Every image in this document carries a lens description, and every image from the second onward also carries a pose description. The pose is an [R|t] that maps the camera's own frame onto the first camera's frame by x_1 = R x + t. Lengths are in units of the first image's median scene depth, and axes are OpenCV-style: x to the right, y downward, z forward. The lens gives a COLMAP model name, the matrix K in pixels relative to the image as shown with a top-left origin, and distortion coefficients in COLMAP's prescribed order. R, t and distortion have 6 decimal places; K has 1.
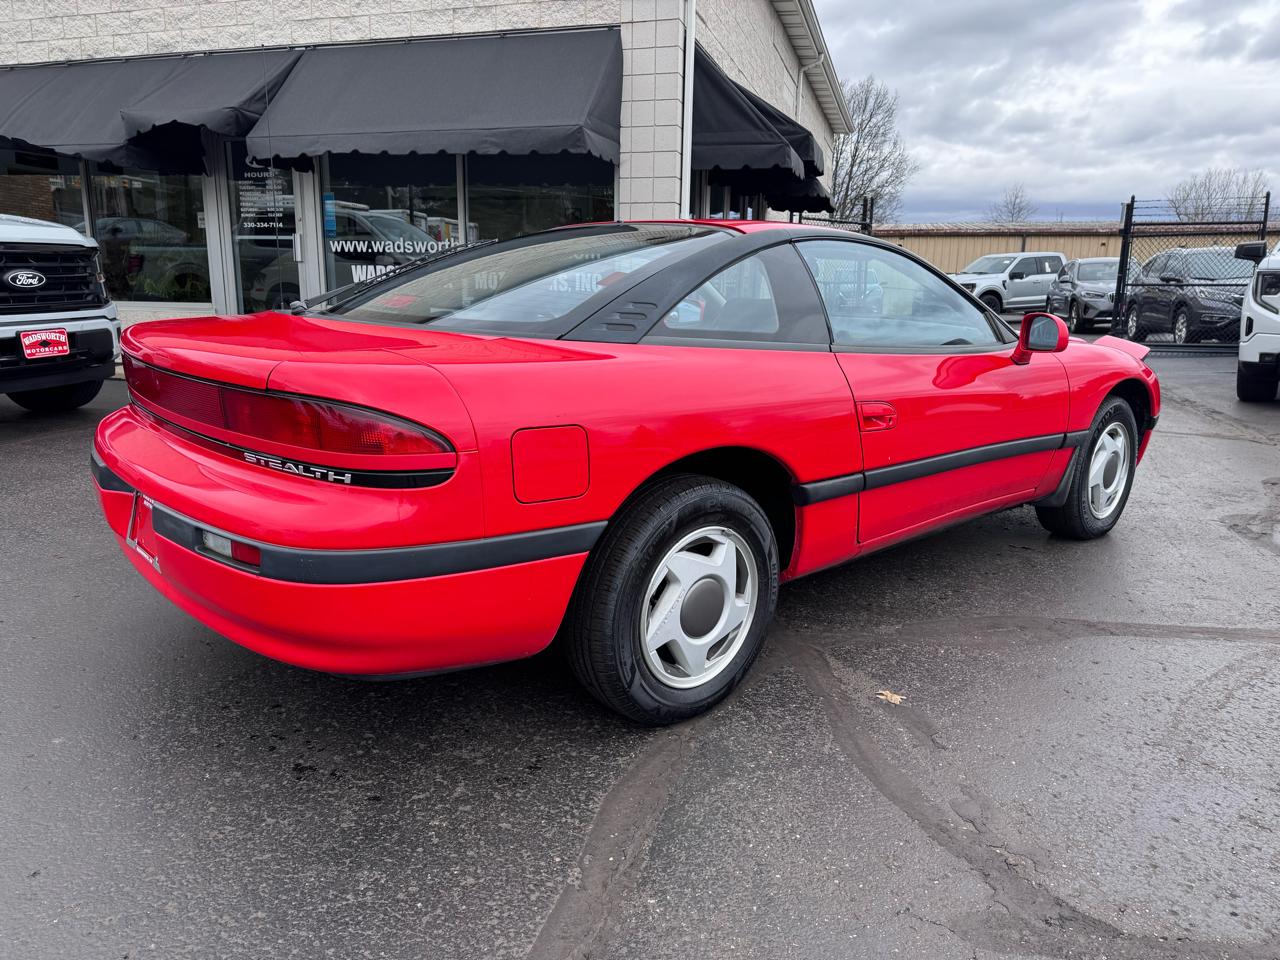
lens RADIAL K [[901.4, 0, 646.4], [0, 901.4, 482.3], [0, 0, 1]] dist [0.023819, -0.029877]
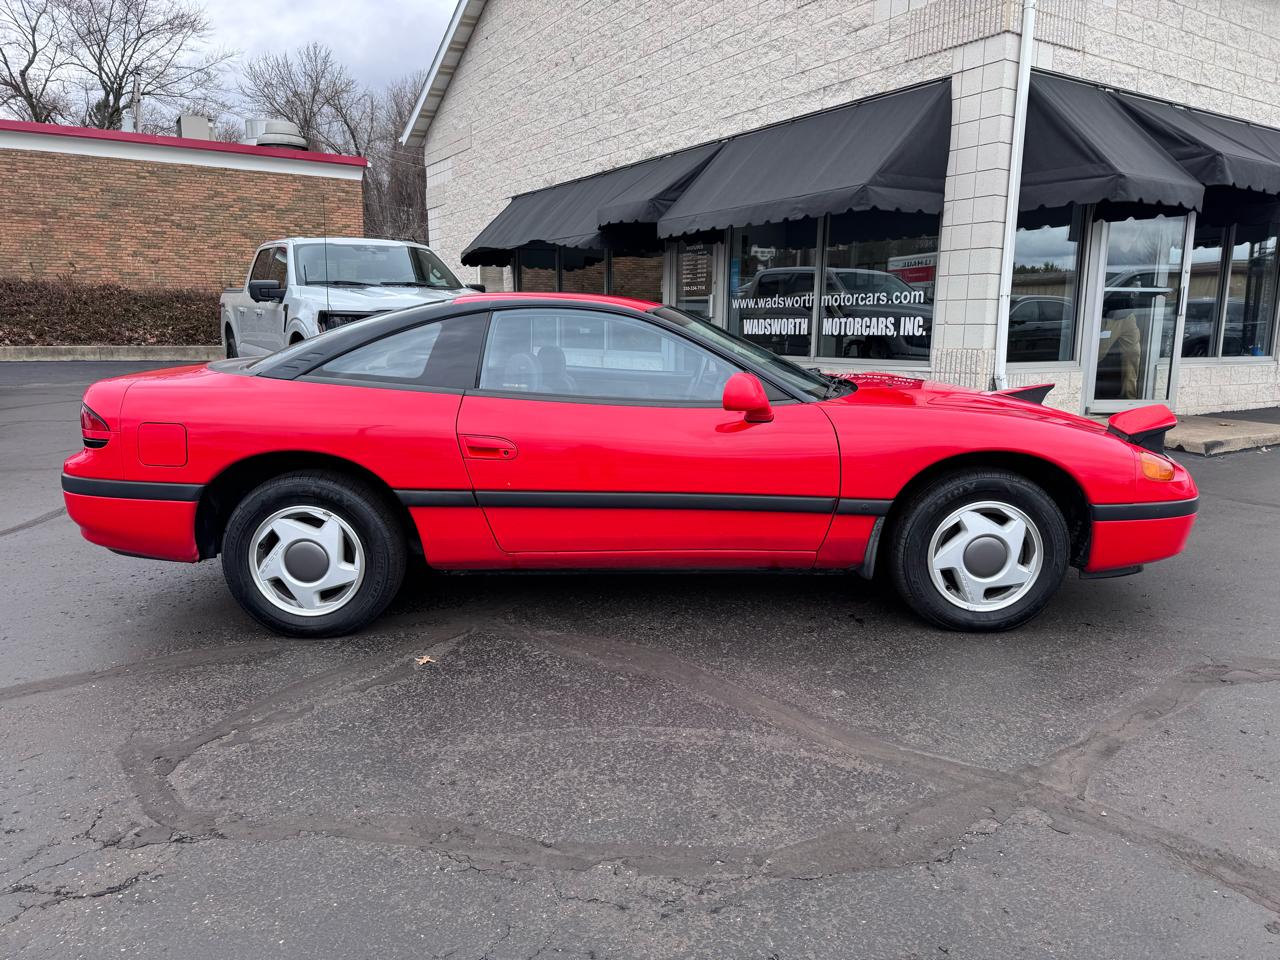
lens RADIAL K [[901.4, 0, 639.8], [0, 901.4, 486.5], [0, 0, 1]] dist [0.023819, -0.029877]
pose [[0.750478, 0.106422, -0.652271, 0.402004], [-0.136029, 0.990692, 0.005127, -0.017882], [0.646745, 0.084880, 0.757969, 0.063880]]
